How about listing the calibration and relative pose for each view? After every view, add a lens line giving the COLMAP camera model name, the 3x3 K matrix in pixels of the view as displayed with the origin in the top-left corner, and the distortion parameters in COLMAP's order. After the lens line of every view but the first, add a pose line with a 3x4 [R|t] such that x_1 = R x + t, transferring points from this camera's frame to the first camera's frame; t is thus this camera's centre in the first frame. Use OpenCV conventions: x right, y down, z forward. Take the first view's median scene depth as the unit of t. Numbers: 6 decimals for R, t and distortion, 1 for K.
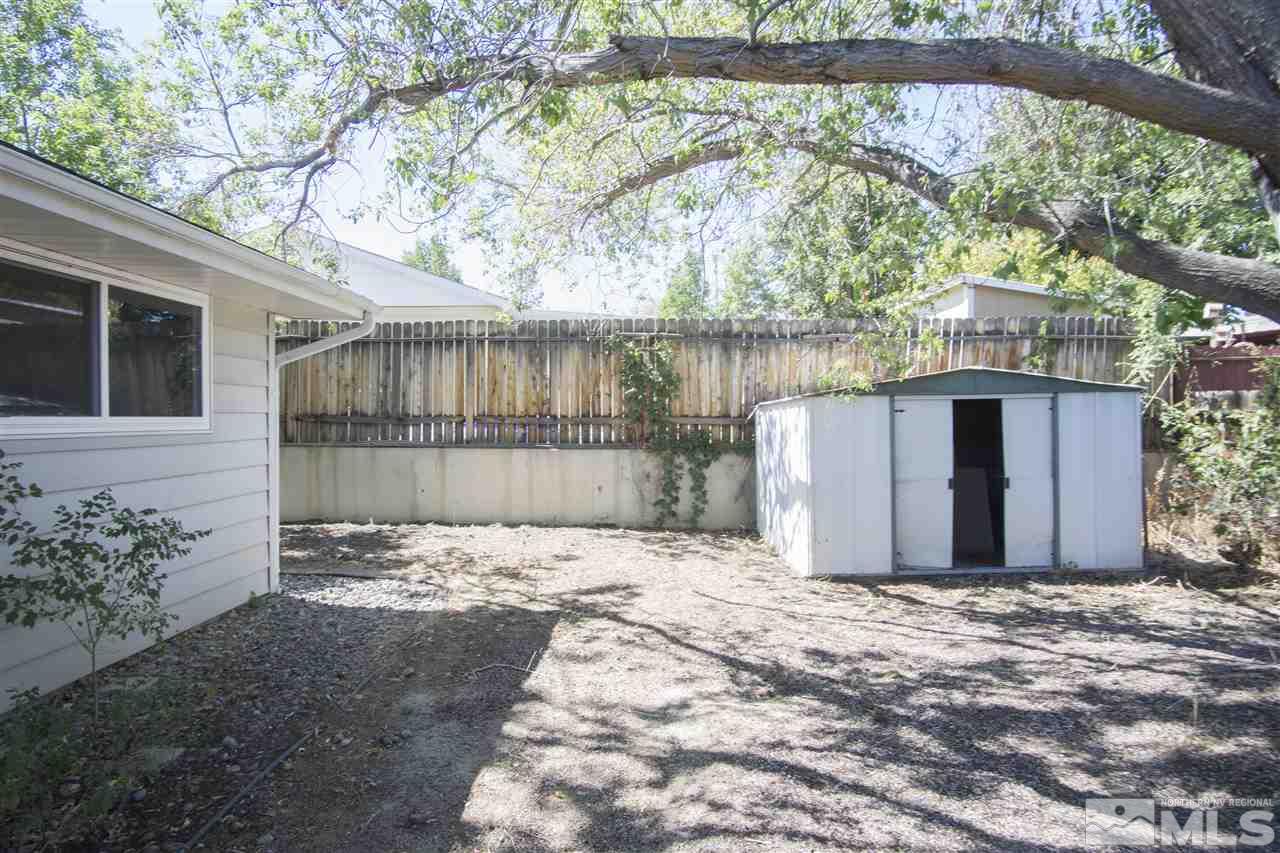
lens RADIAL K [[682.3, 0, 636.9], [0, 682.3, 427.3], [0, 0, 1]] dist [-0.025593, 0.002863]
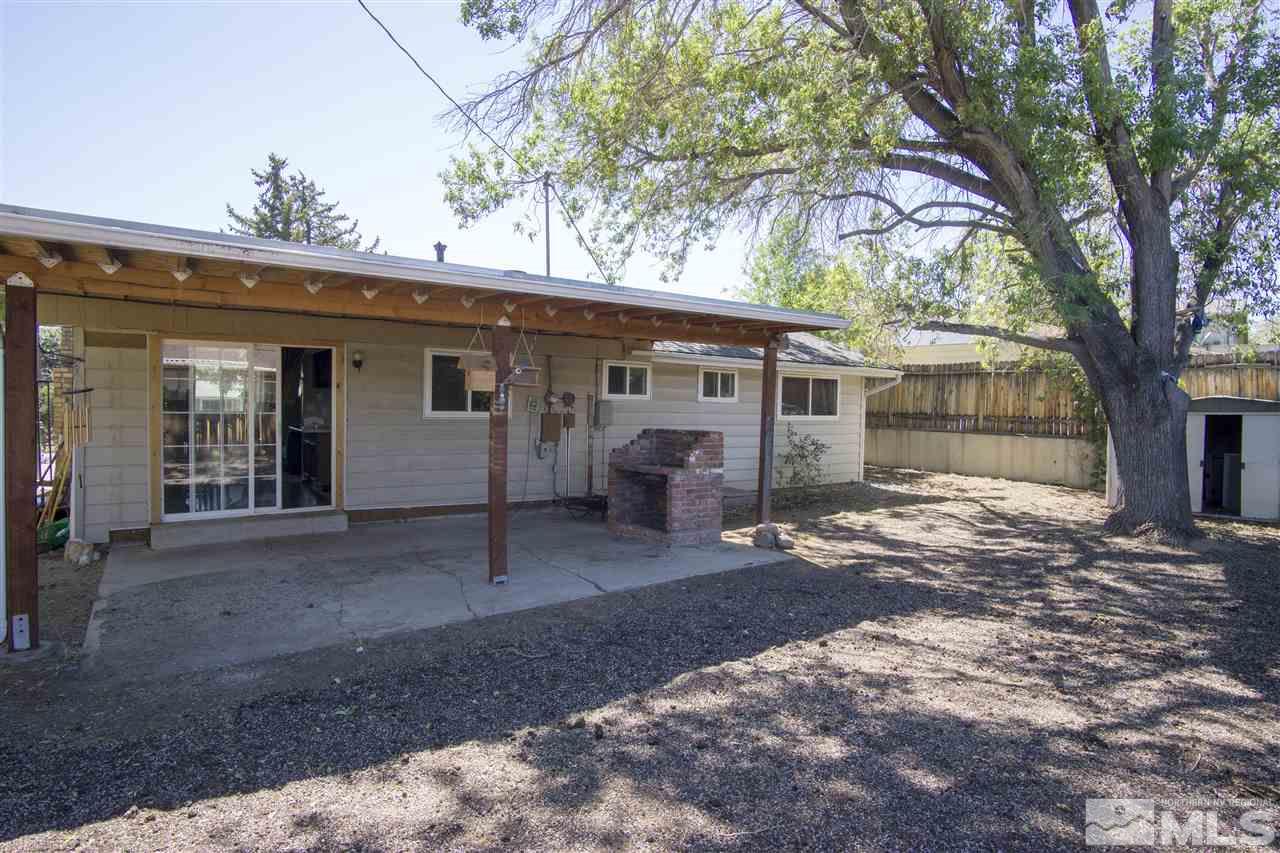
lens RADIAL K [[682.3, 0, 636.9], [0, 682.3, 427.3], [0, 0, 1]] dist [-0.025593, 0.002863]
pose [[0.597645, 0.038284, -0.800846, 0.637337], [-0.027700, 0.999249, 0.027097, -0.010249], [0.801282, 0.005989, 0.598257, -0.777643]]
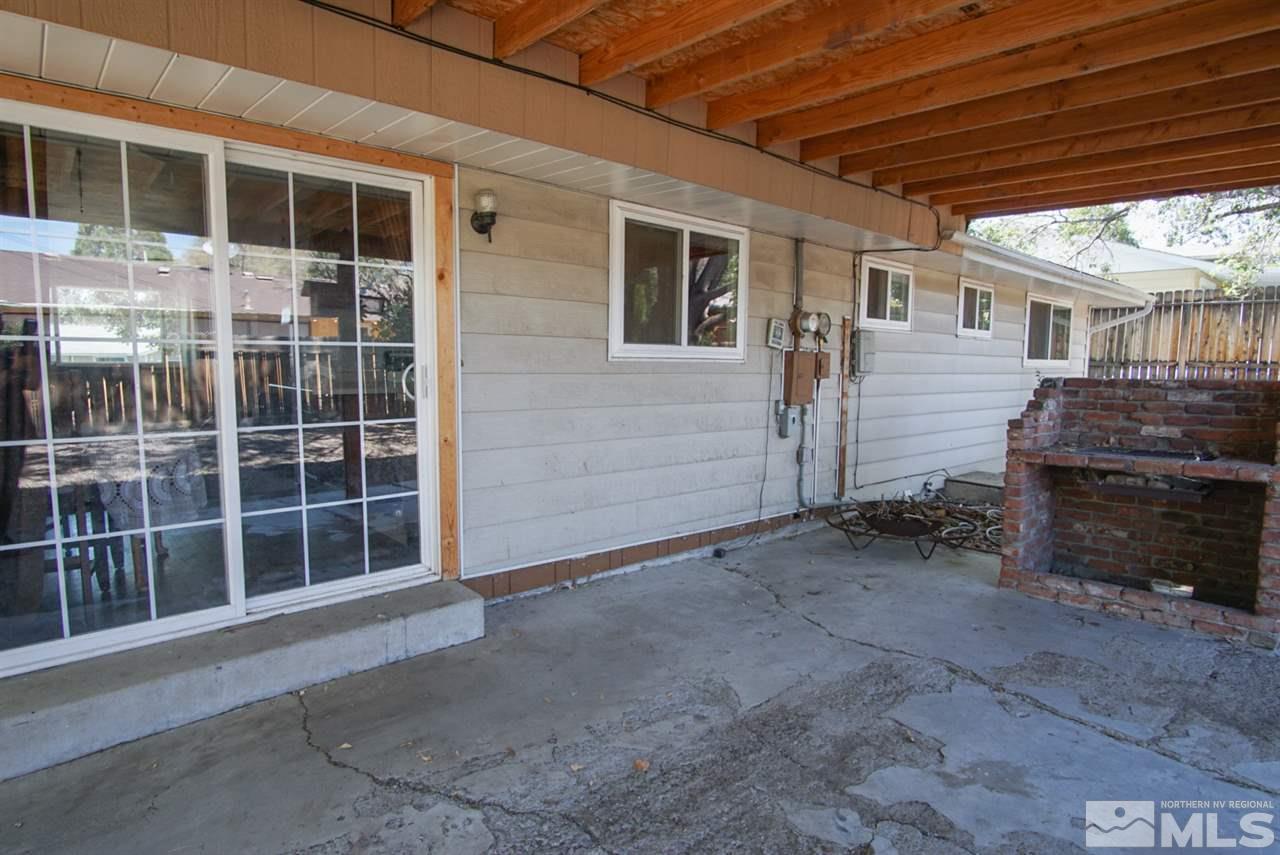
lens RADIAL K [[682.3, 0, 636.9], [0, 682.3, 428.3], [0, 0, 1]] dist [-0.025593, 0.002863]
pose [[0.677122, 0.078658, -0.731655, 0.009671], [-0.018512, 0.995777, 0.089922, 0.016237], [0.735638, -0.047344, 0.675719, -0.726577]]
